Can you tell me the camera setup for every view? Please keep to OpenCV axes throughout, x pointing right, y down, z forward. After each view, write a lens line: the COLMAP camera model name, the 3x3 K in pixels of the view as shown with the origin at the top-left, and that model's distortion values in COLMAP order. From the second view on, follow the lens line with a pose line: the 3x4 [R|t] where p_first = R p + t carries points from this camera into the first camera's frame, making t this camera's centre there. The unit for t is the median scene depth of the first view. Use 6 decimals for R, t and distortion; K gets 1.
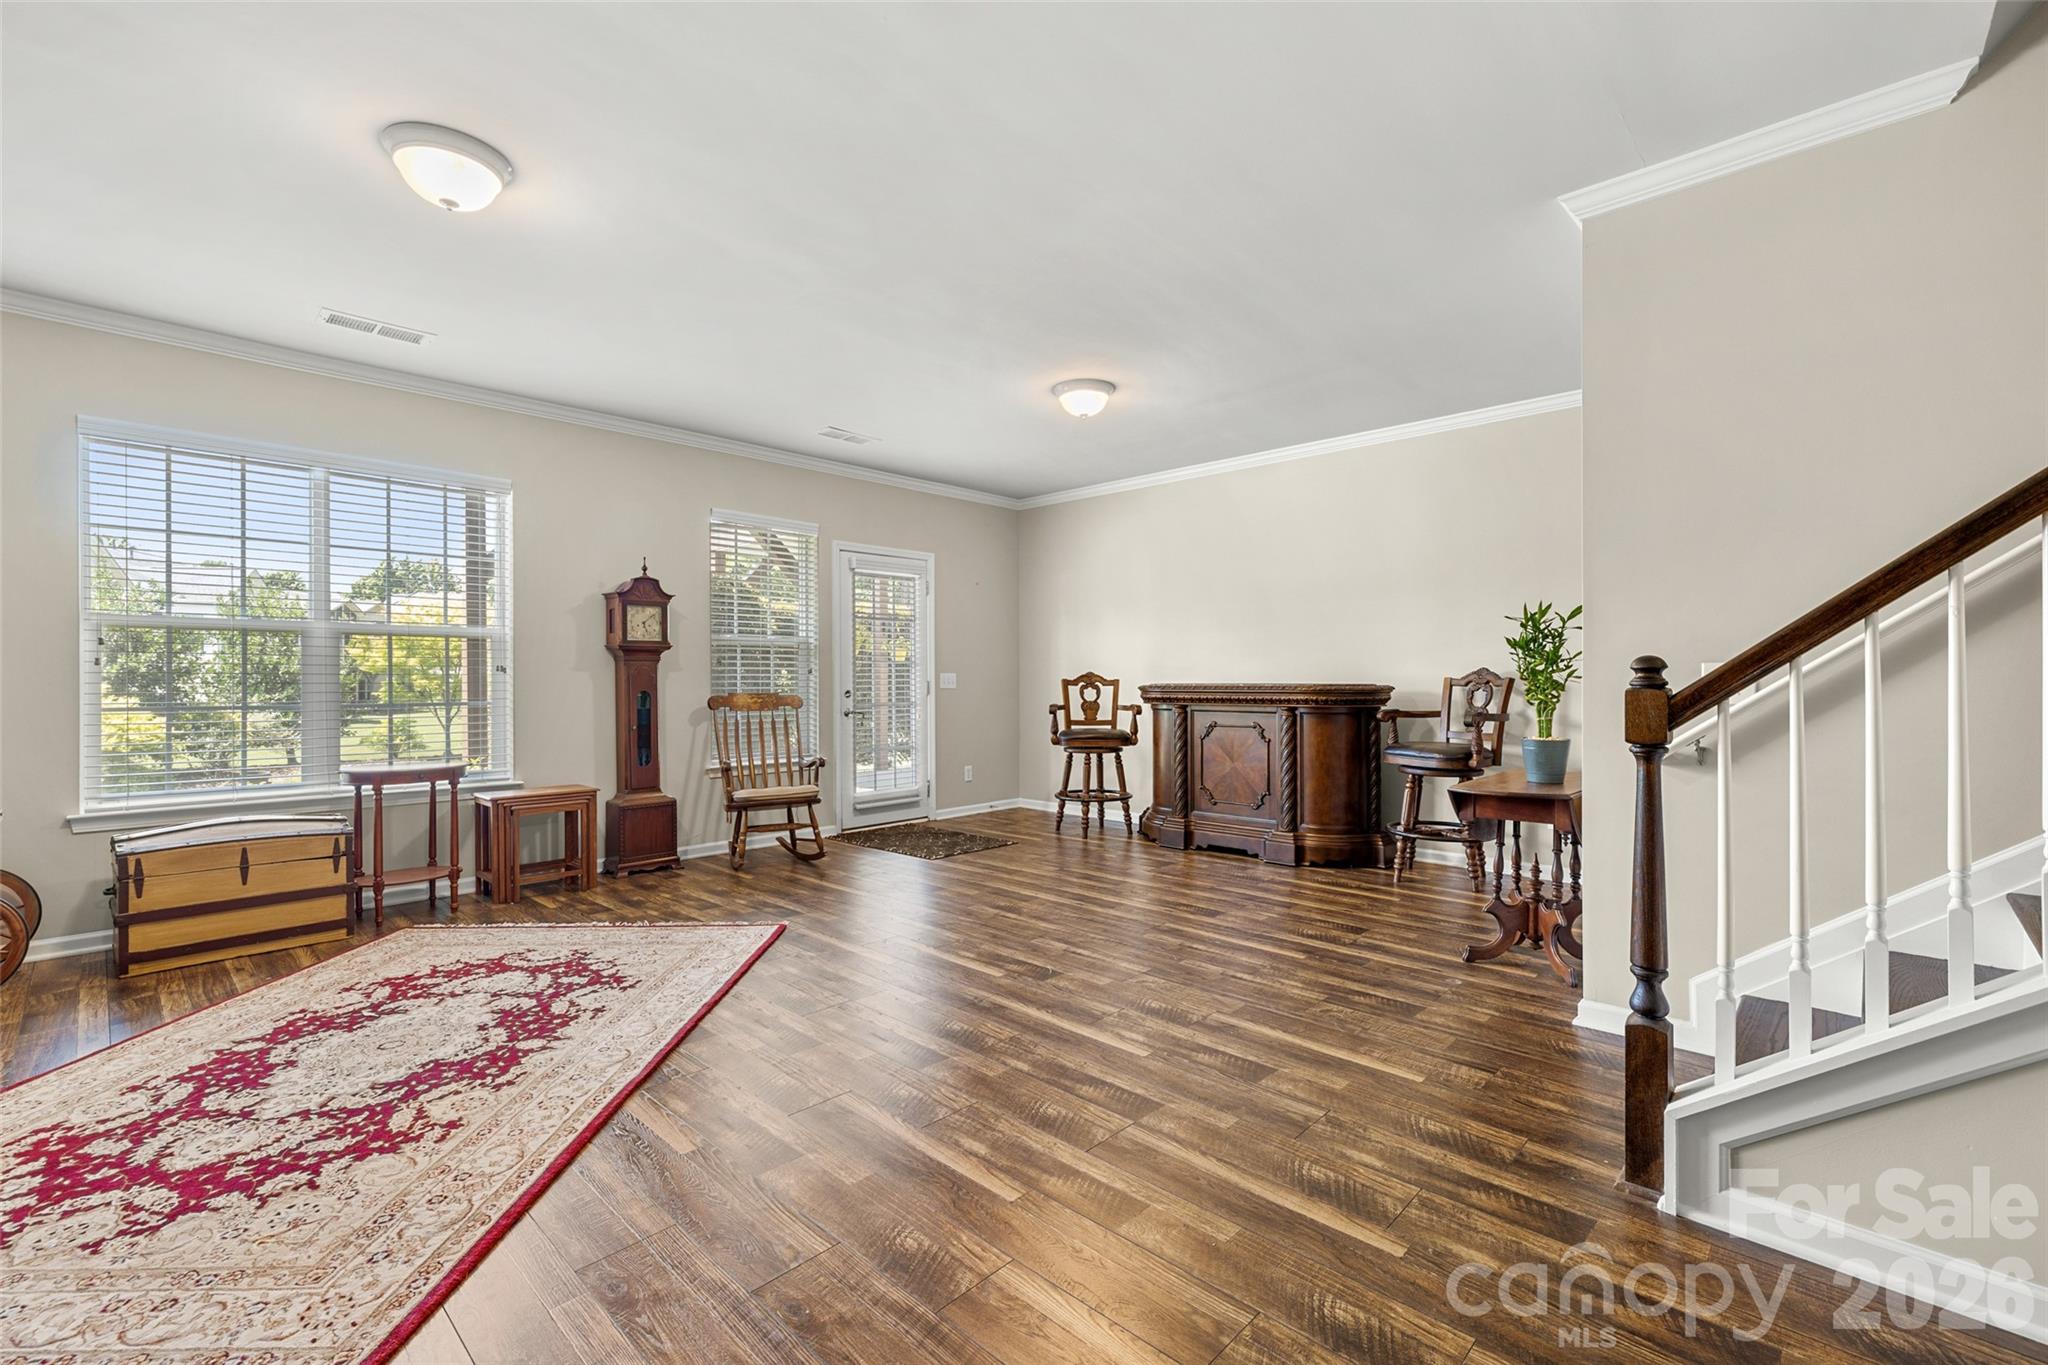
lens RADIAL K [[879.4, 0, 1016.3], [0, 879.4, 682.9], [0, 0, 1]] dist [0.006187, -0.000352]
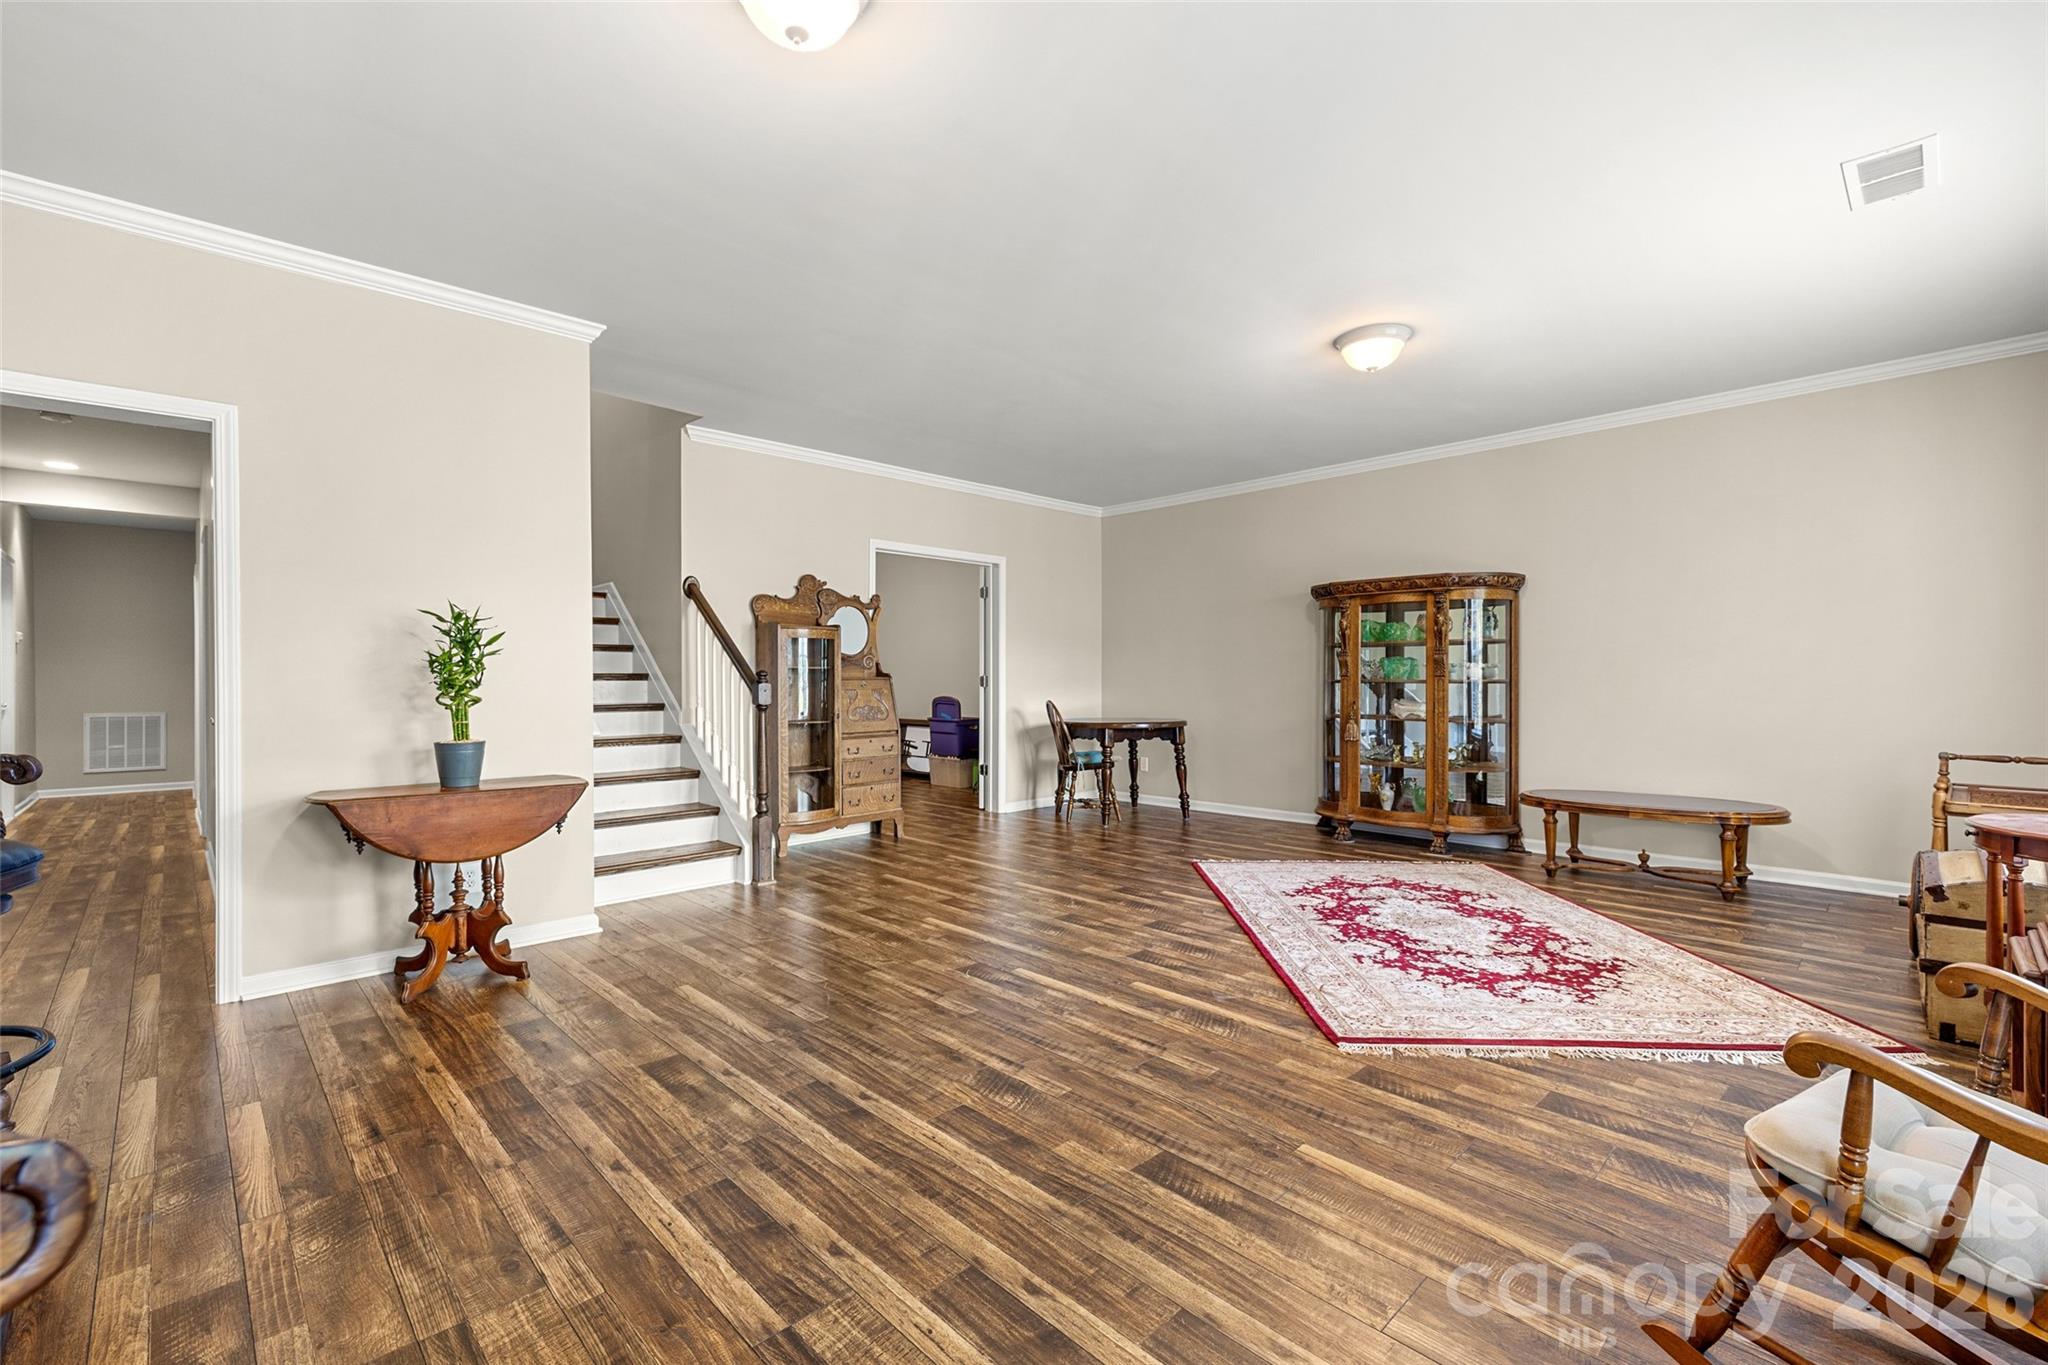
lens RADIAL K [[879.4, 0, 1029.1], [0, 879.4, 681.6], [0, 0, 1]] dist [0.006187, -0.000352]
pose [[-0.999754, 0.005153, 0.021579, -0.059269], [0.005316, 0.999957, 0.007536, -0.008014], [-0.021540, 0.007649, -0.999739, 2.207161]]
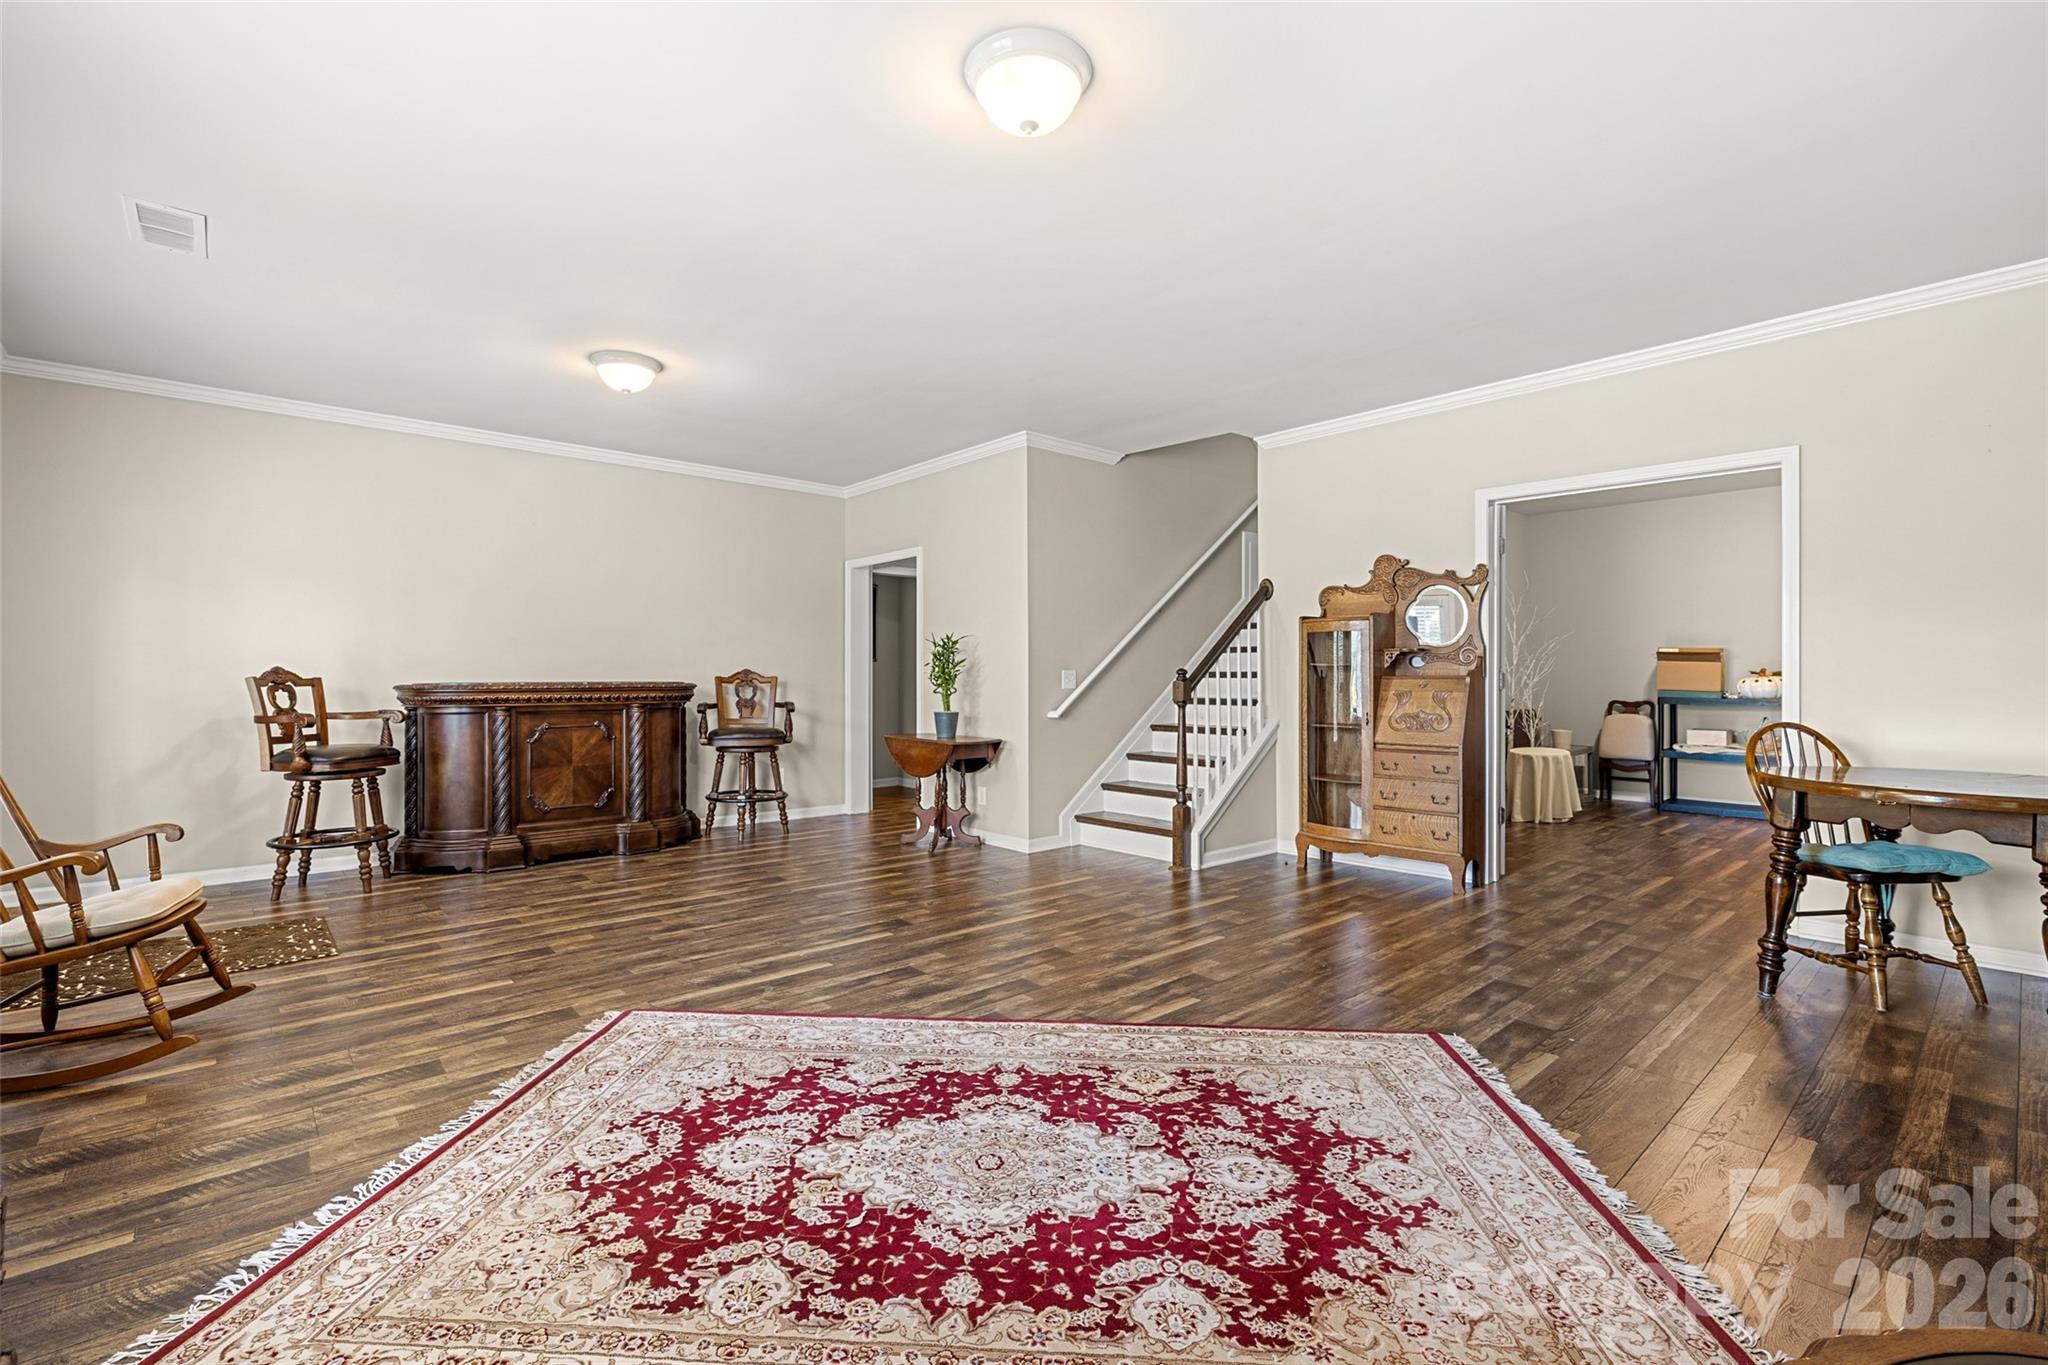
lens RADIAL K [[913.2, 0, 1016.9], [0, 913.2, 675.5], [0, 0, 1]] dist [-0.004990, -0.000172]
pose [[0.077388, 0.004693, 0.996990, -1.315378], [0.003543, 0.999981, -0.004982, 0.000257], [-0.996995, 0.003918, 0.077370, 0.812741]]
